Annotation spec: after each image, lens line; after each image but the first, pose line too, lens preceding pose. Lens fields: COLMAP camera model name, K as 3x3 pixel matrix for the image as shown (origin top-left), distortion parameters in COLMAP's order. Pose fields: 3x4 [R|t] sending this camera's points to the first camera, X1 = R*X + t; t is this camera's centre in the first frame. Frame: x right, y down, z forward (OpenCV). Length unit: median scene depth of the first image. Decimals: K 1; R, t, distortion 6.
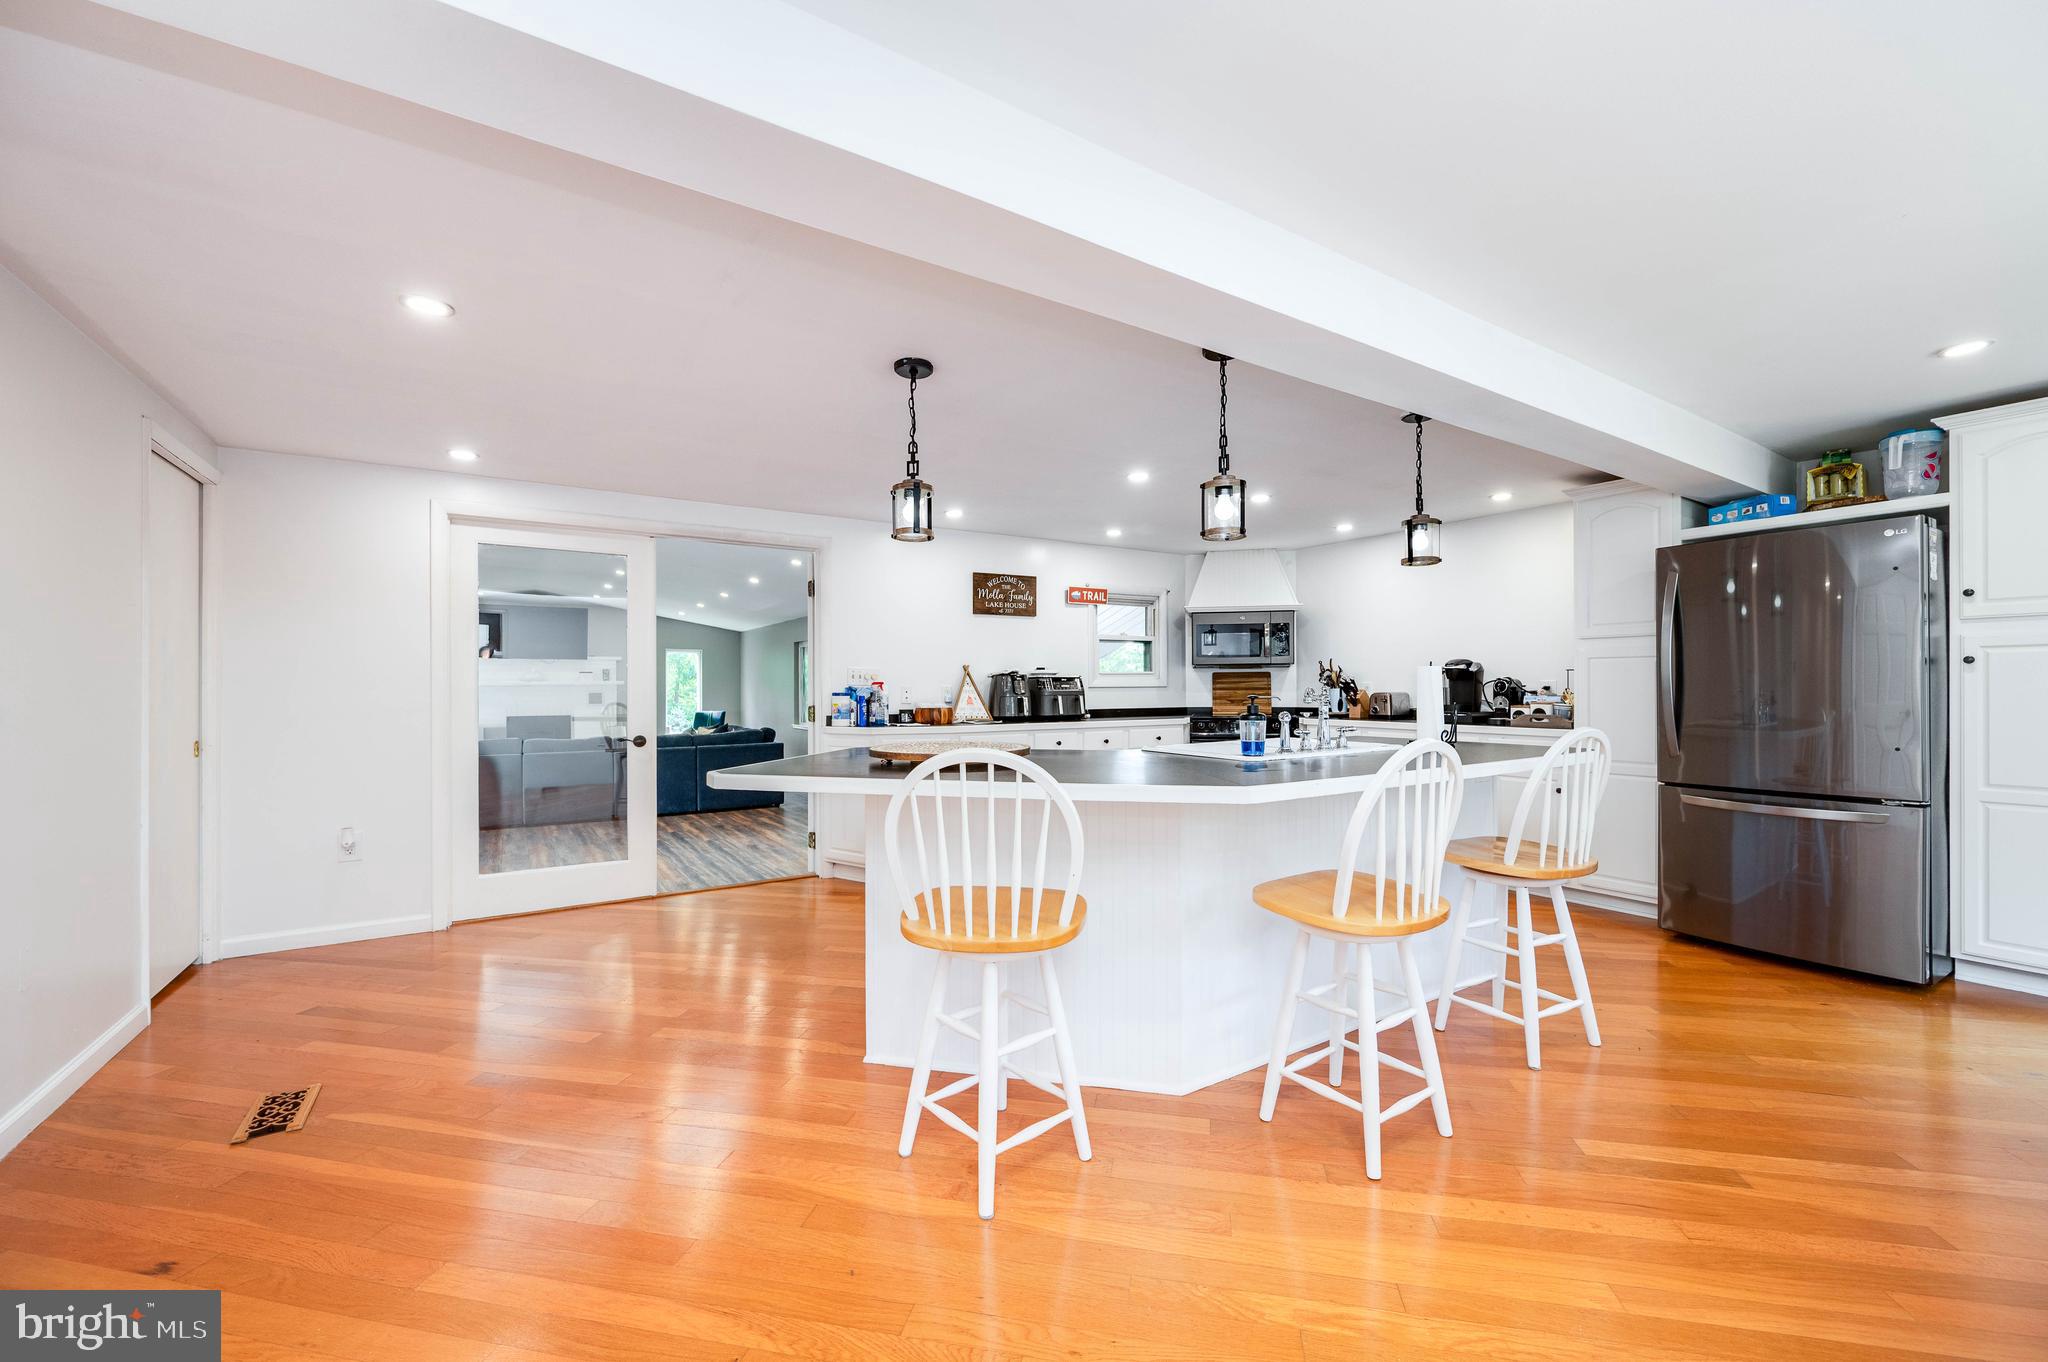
lens RADIAL K [[800.2, 0, 1031.5], [0, 800.2, 679.8], [0, 0, 1]] dist [-0.001328, -0.000084]
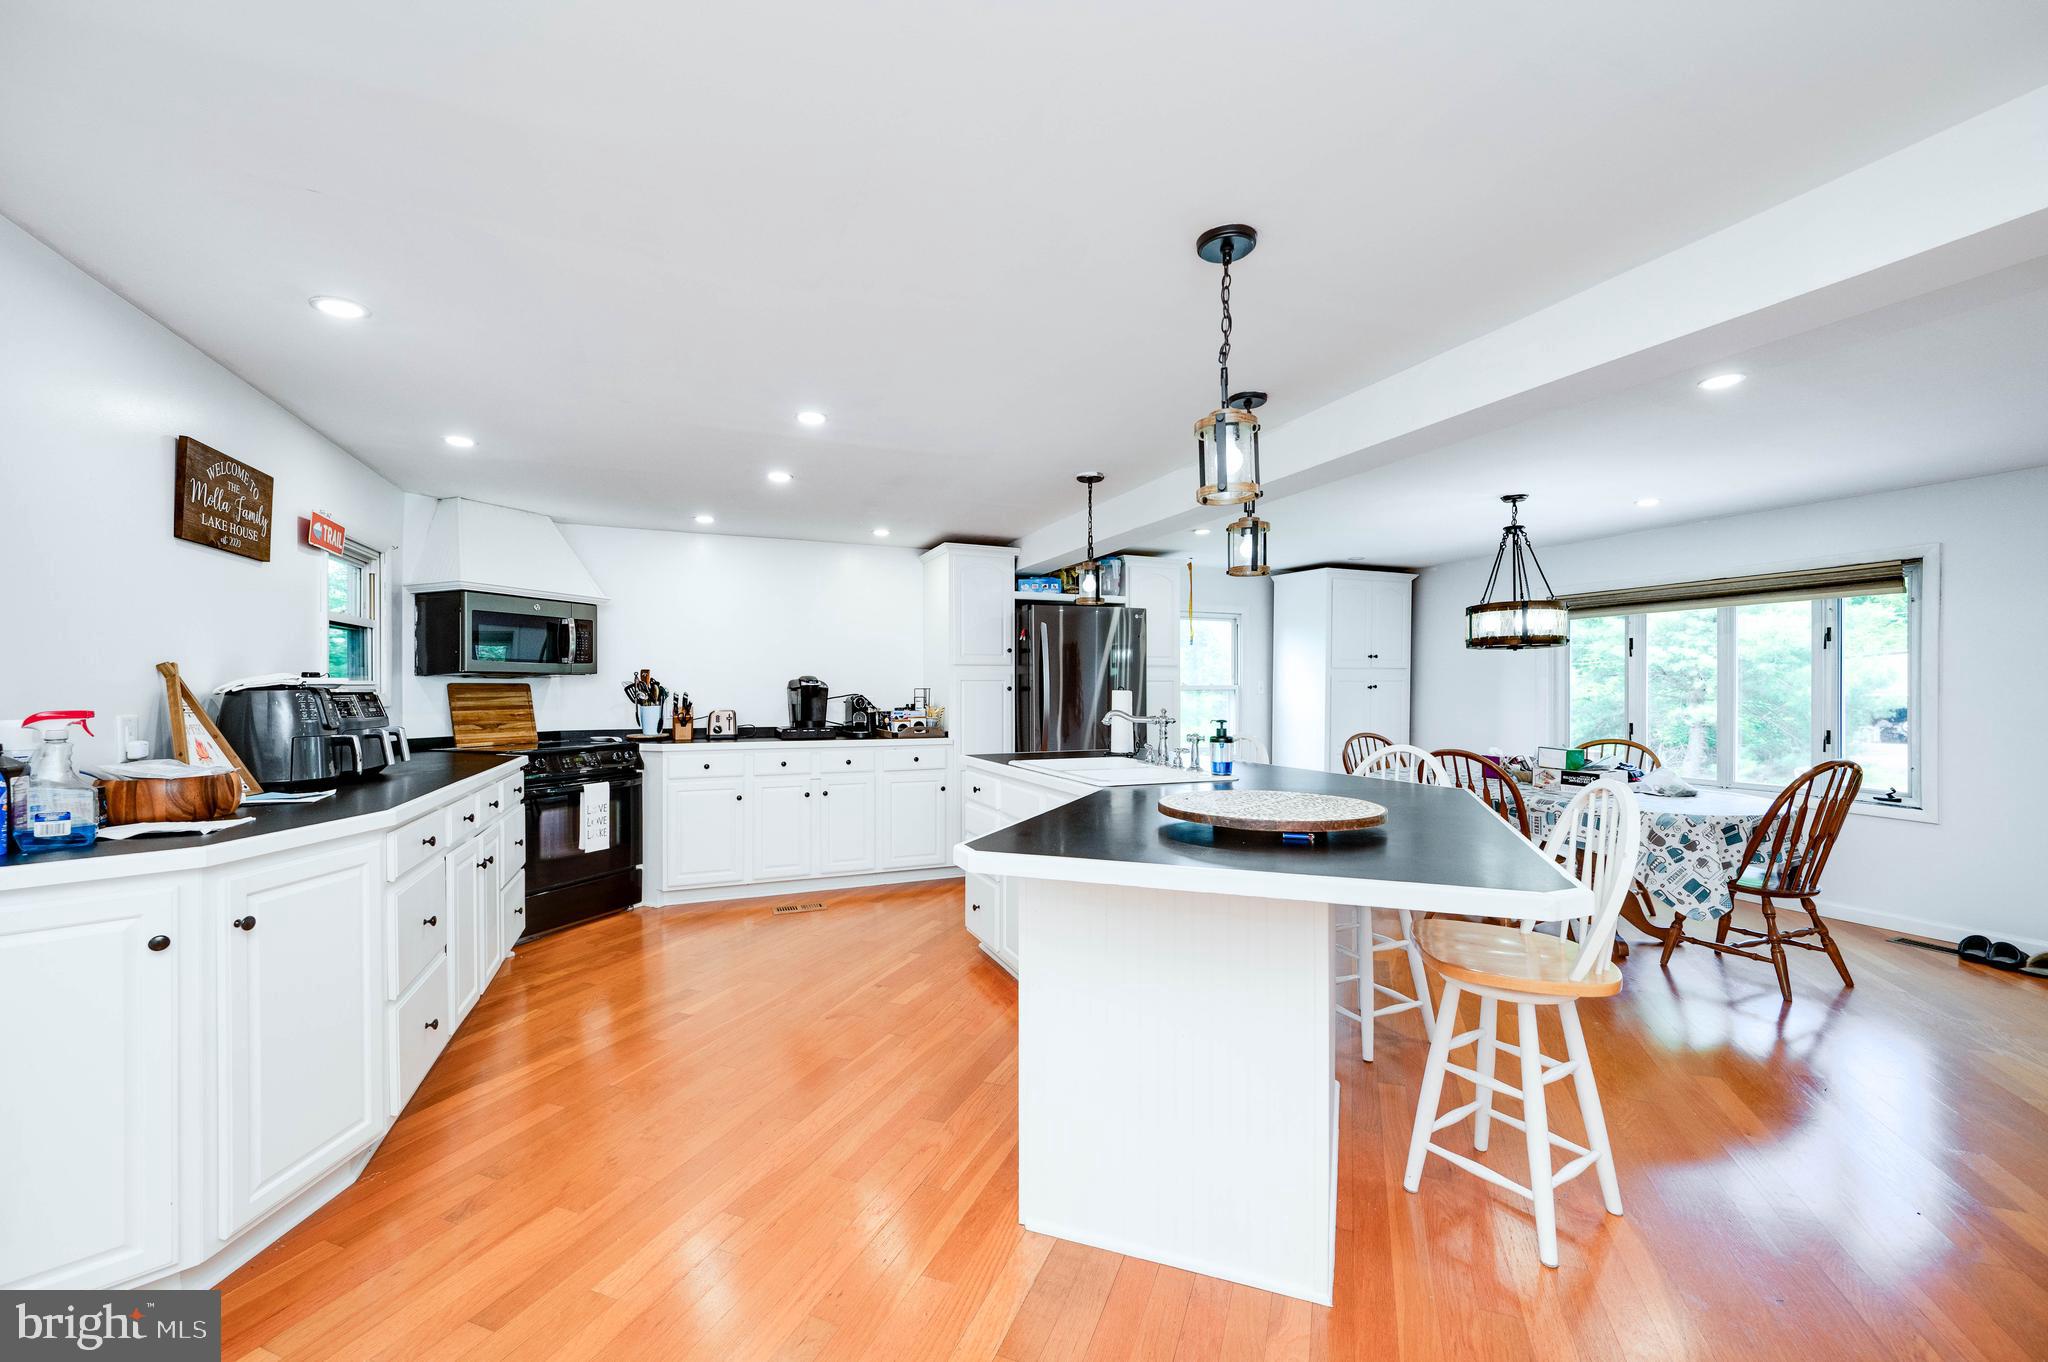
lens RADIAL K [[809.9, 0, 1035.8], [0, 809.9, 690.8], [0, 0, 1]] dist [-0.001608, -0.000165]
pose [[0.161828, 0.002112, 0.986817, -0.483453], [-0.008203, 0.999966, -0.000795, -0.009286], [-0.986785, -0.007966, 0.161840, 0.598043]]
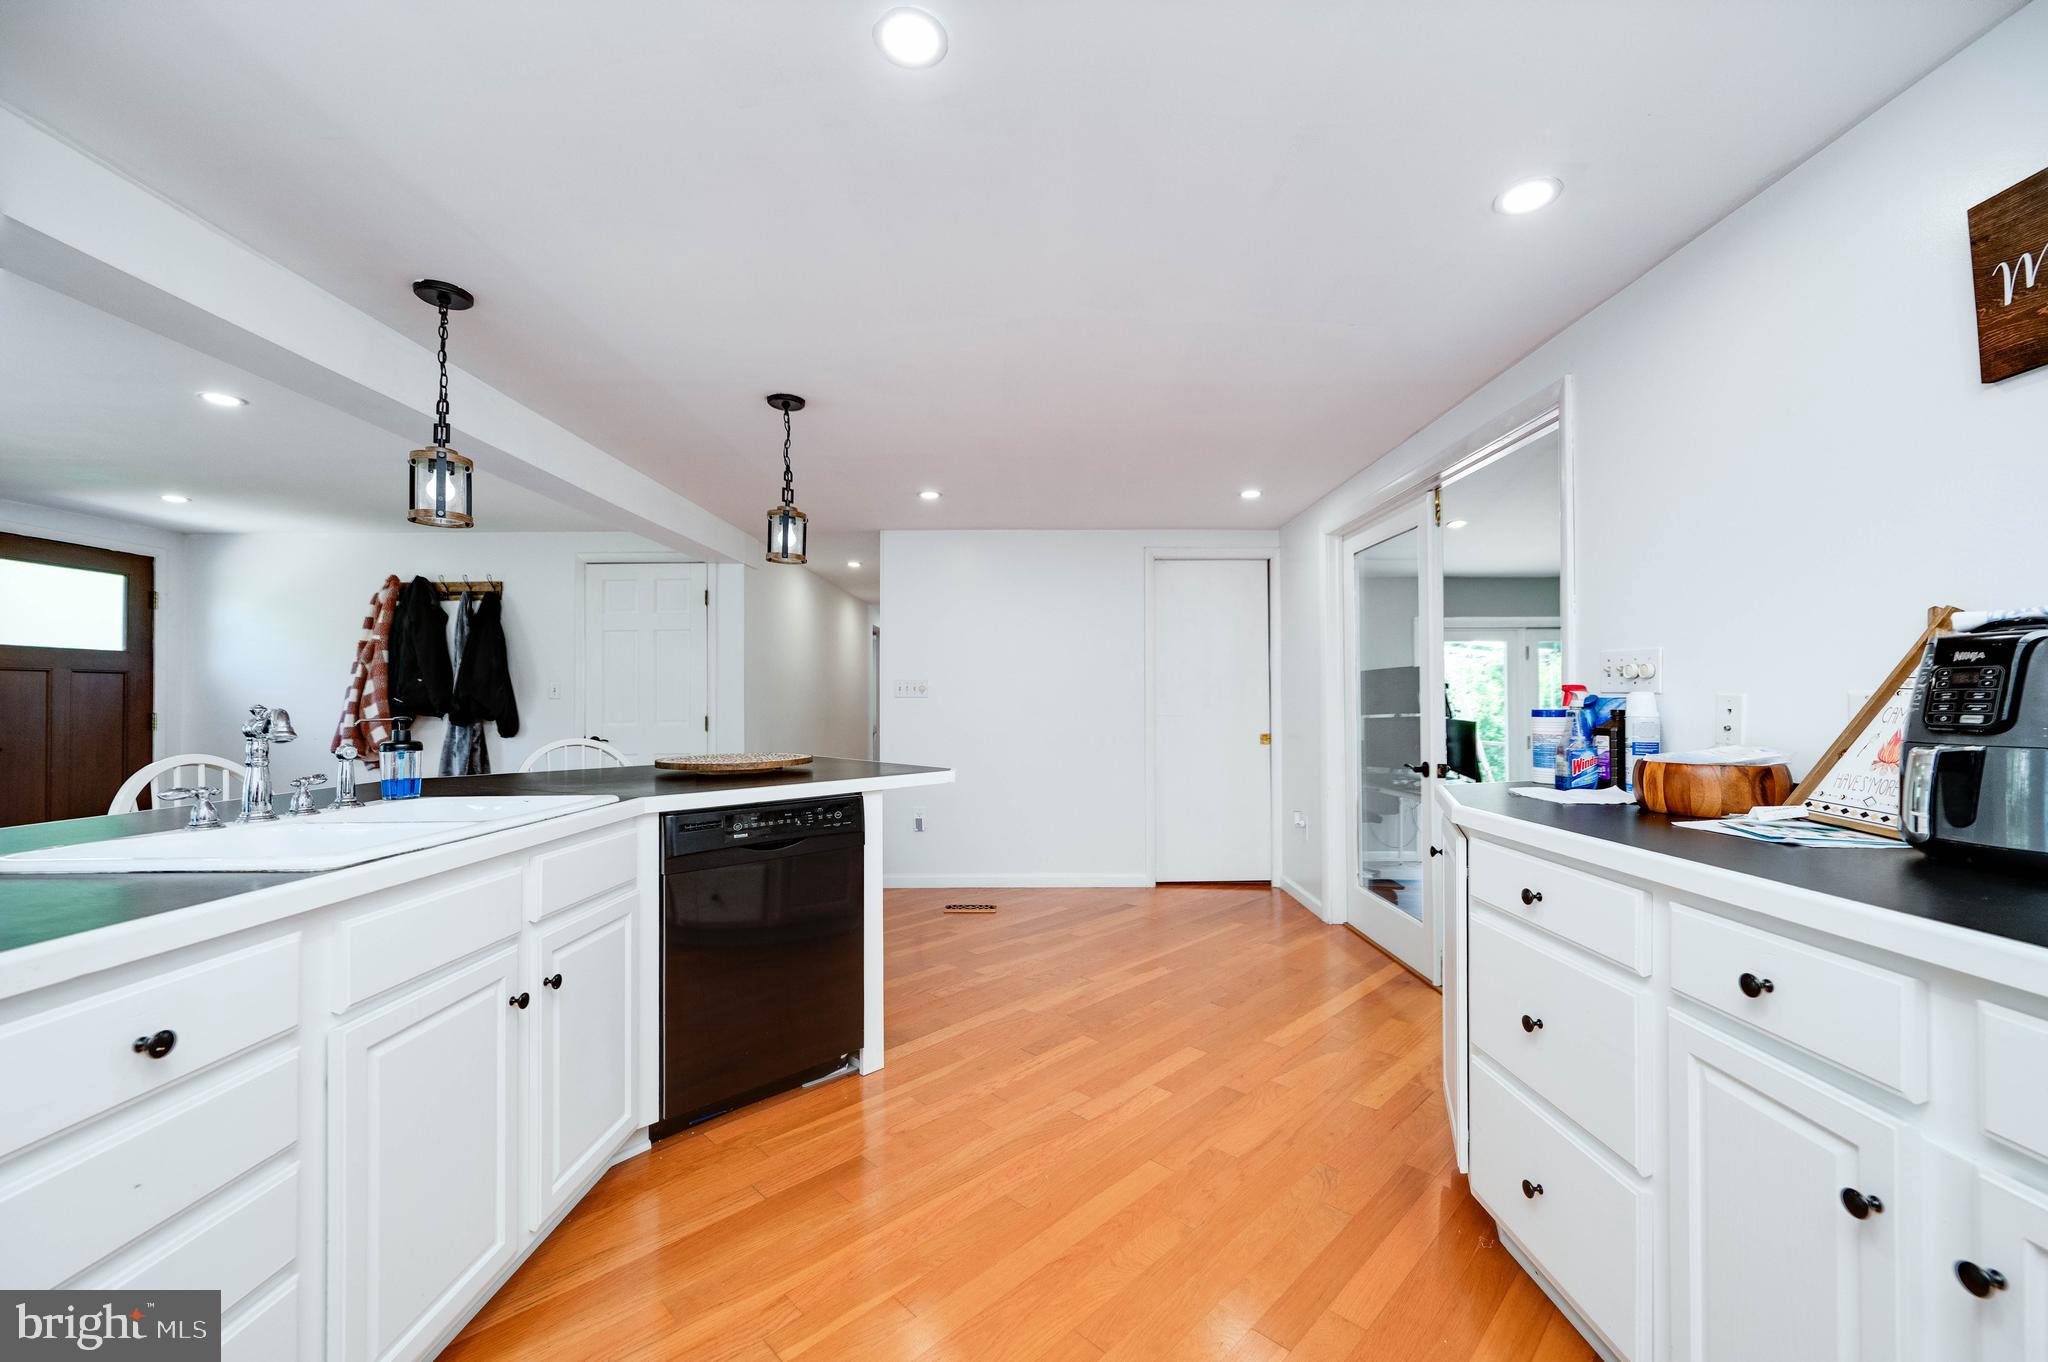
lens RADIAL K [[800.2, 0, 1031.5], [0, 800.2, 679.8], [0, 0, 1]] dist [-0.001328, -0.000084]
pose [[-0.553303, -0.014869, -0.832847, 0.327009], [0.013794, 0.999540, -0.027009, 0.007897], [0.832866, -0.026433, -0.552843, 1.062283]]
